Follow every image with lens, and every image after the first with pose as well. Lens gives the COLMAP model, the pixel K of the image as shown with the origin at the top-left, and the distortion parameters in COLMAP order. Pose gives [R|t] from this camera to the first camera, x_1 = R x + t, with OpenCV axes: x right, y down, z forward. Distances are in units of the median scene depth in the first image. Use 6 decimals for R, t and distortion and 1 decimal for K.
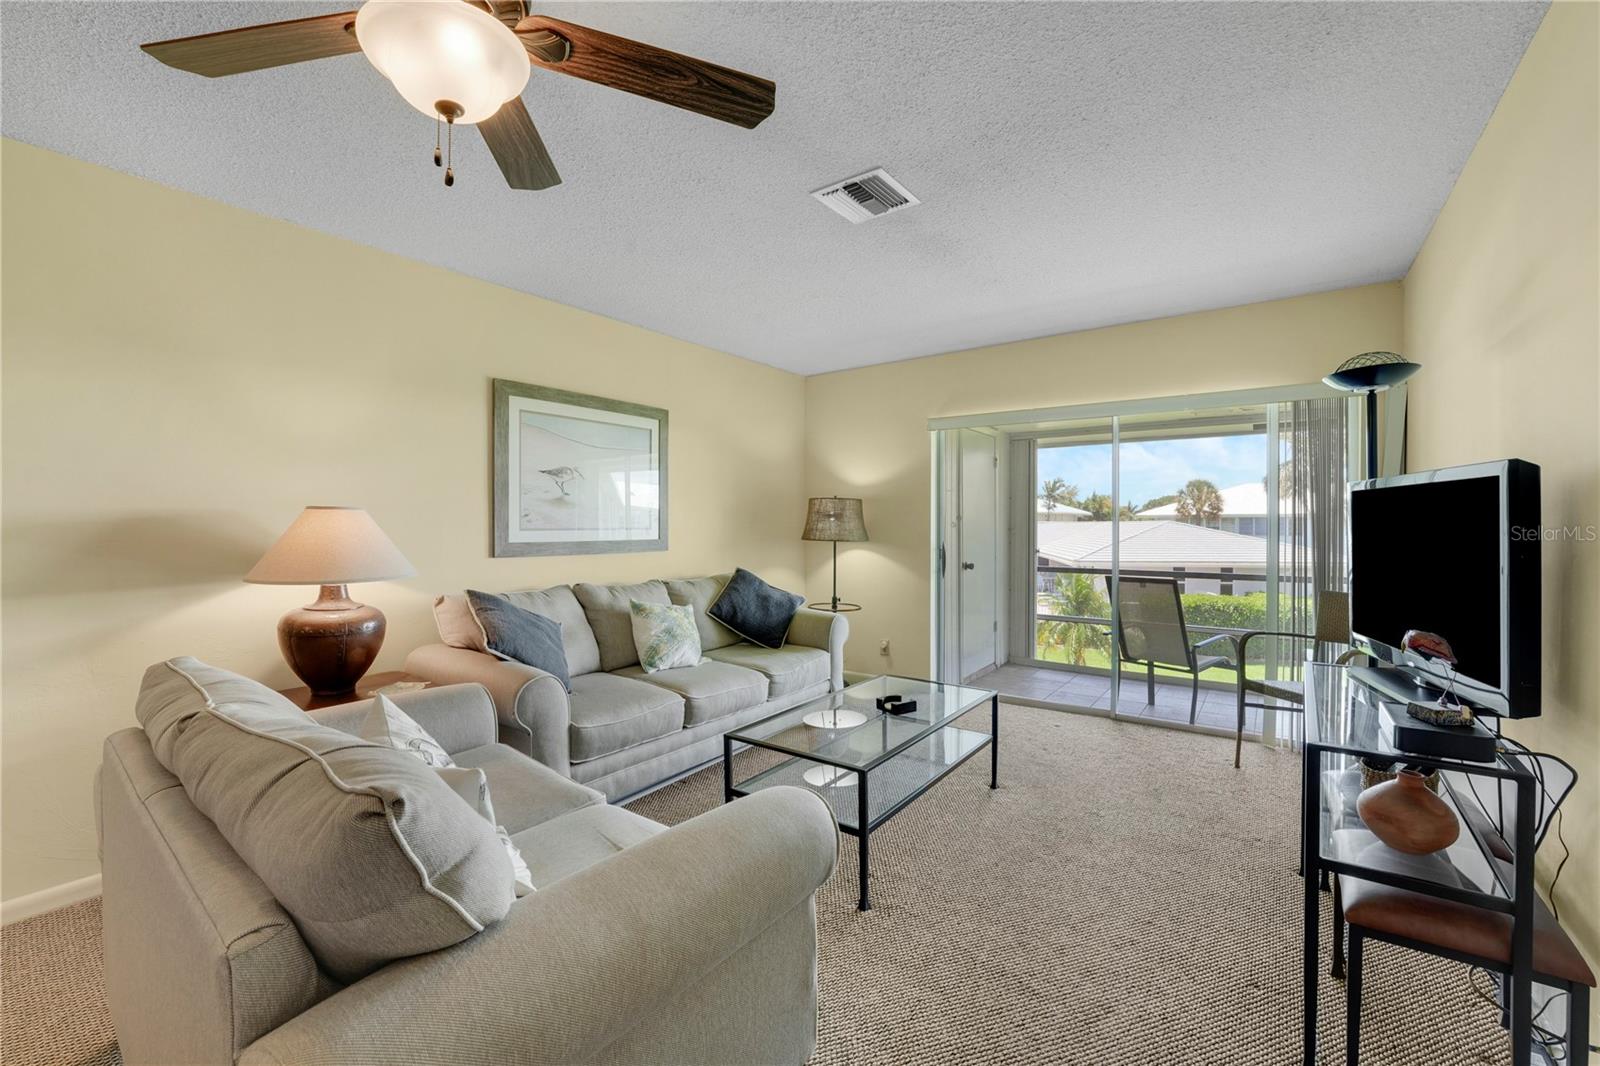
lens RADIAL K [[667.3, 0, 804.8], [0, 667.3, 520.3], [0, 0, 1]] dist [-0.023200, 0.002451]
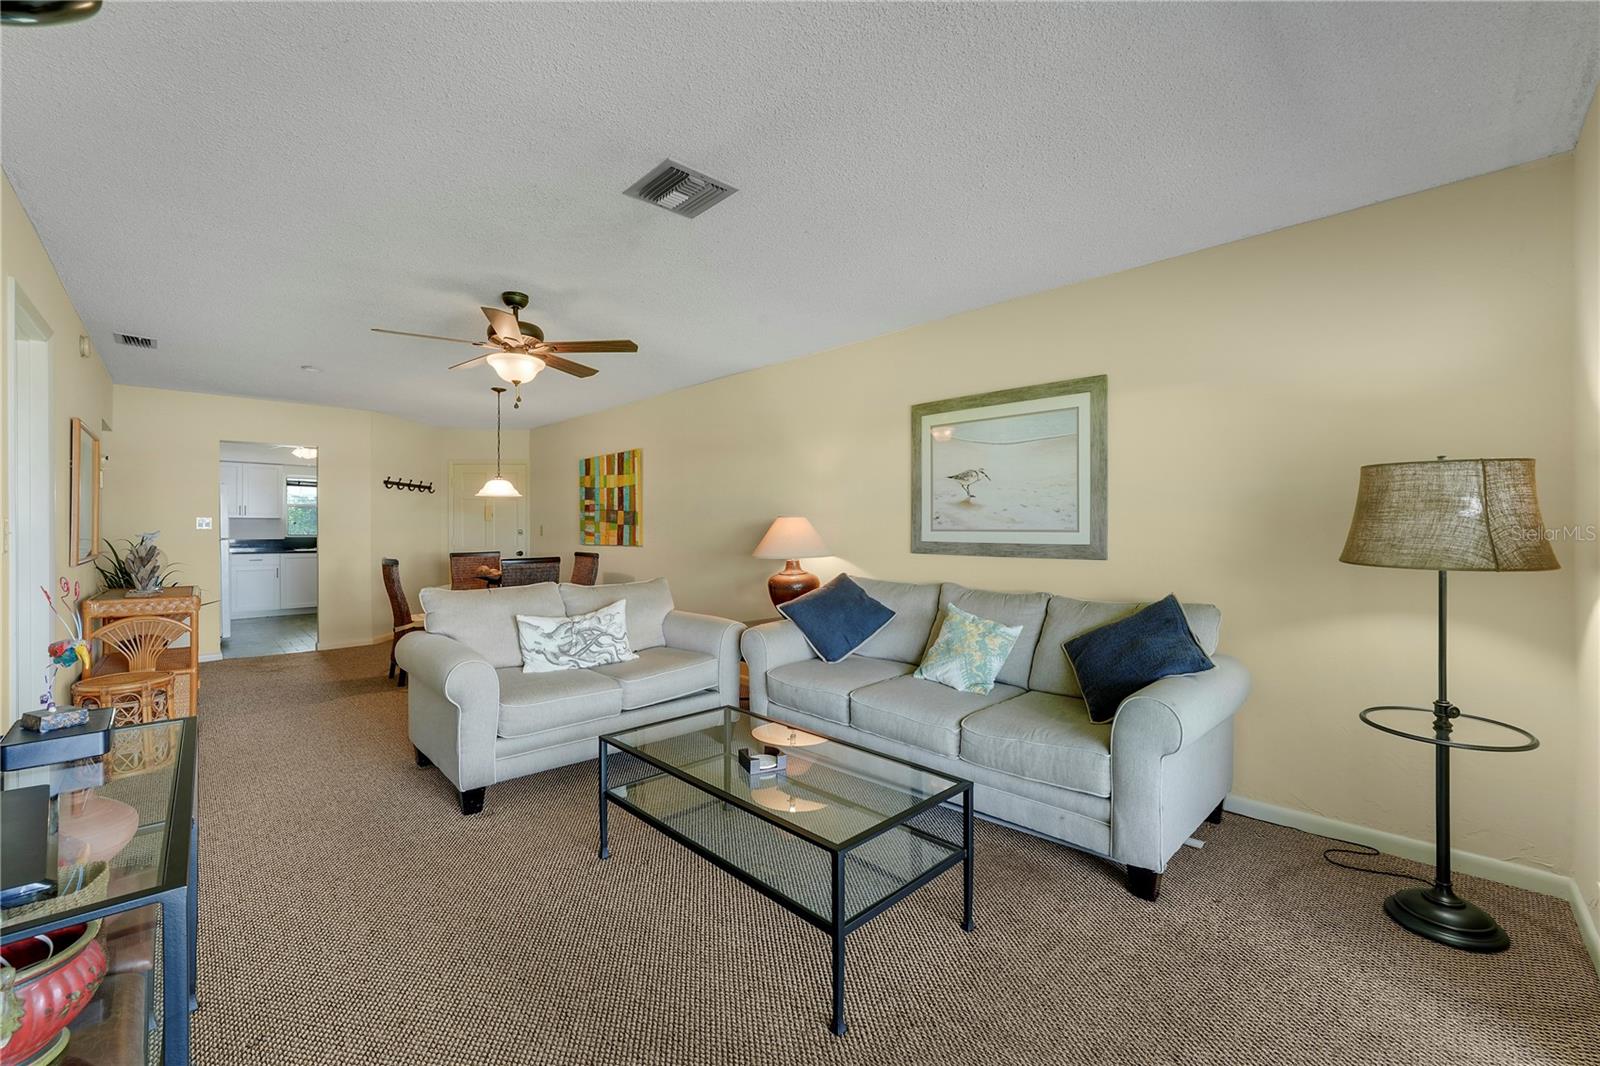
lens RADIAL K [[656.7, 0, 808.9], [0, 656.7, 528.9], [0, 0, 1]] dist [-0.002924, -0.000074]
pose [[-0.167205, 0.004040, -0.985914, 0.605876], [0.005386, 0.999980, 0.003184, 0.005797], [0.985907, -0.004778, -0.167224, 0.816489]]
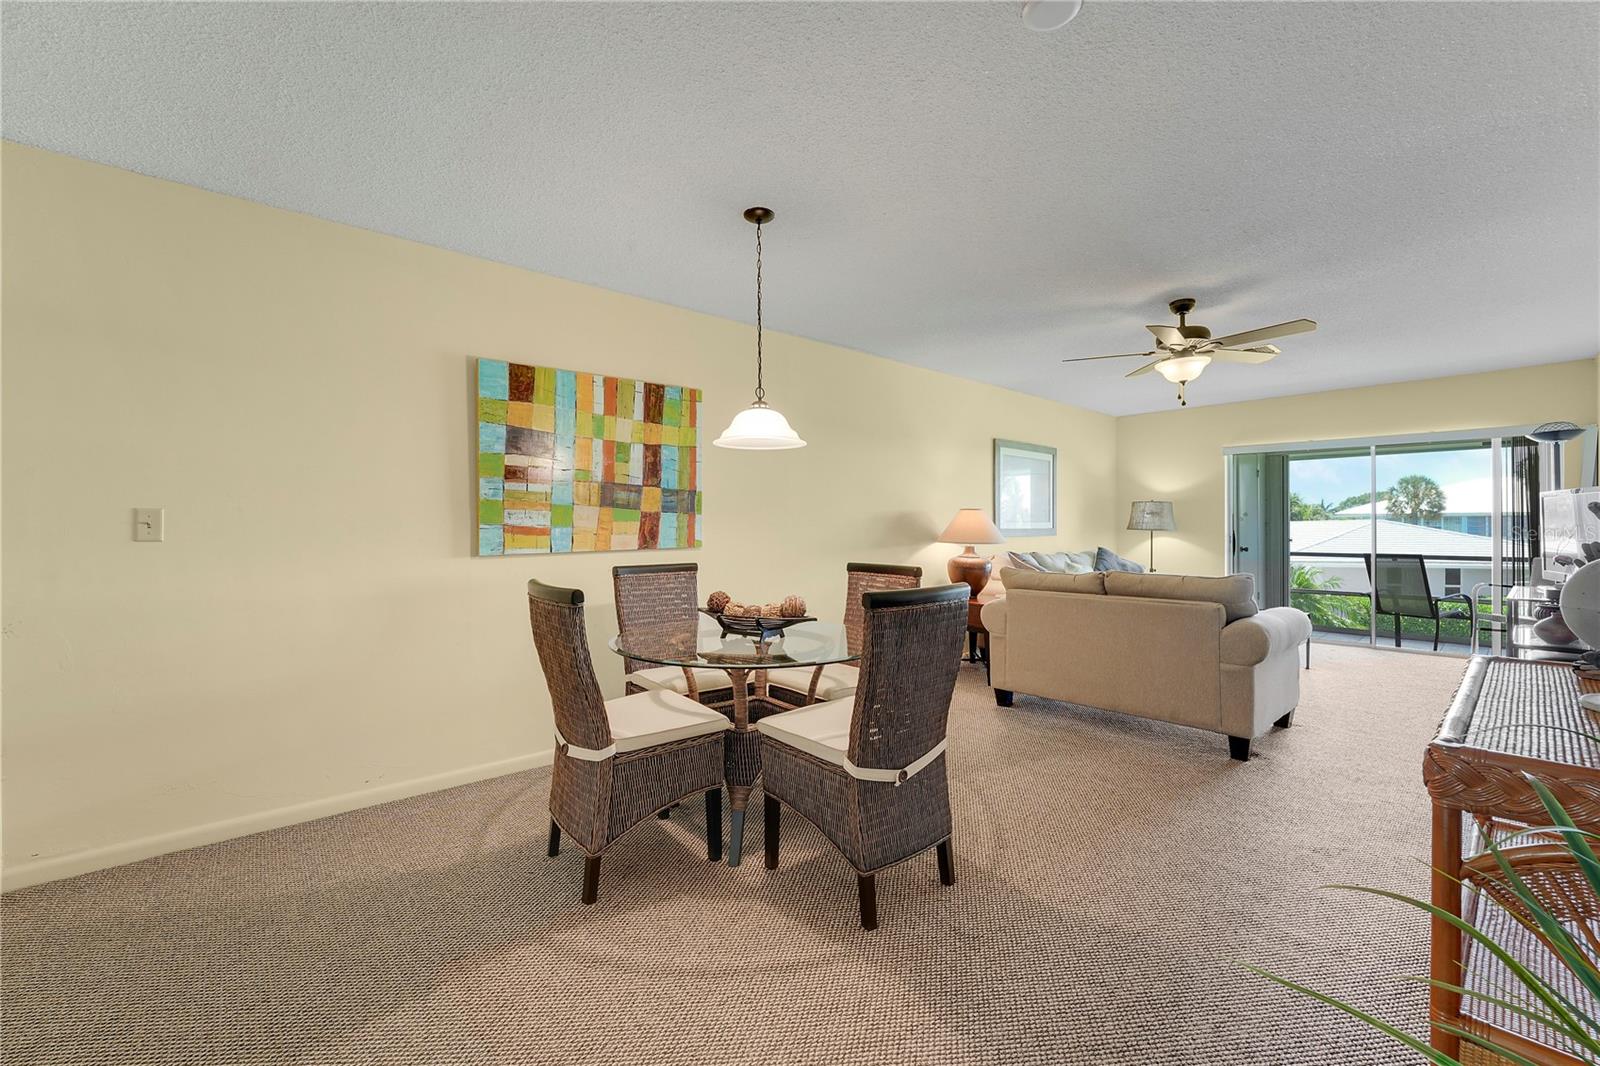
lens RADIAL K [[667.3, 0, 799.7], [0, 667.3, 524.3], [0, 0, 1]] dist [-0.023200, 0.002451]
pose [[0.977254, -0.001599, -0.212068, -0.485274], [0.002480, 0.999989, 0.003889, 0.011618], [0.212060, -0.004327, 0.977247, -0.722140]]
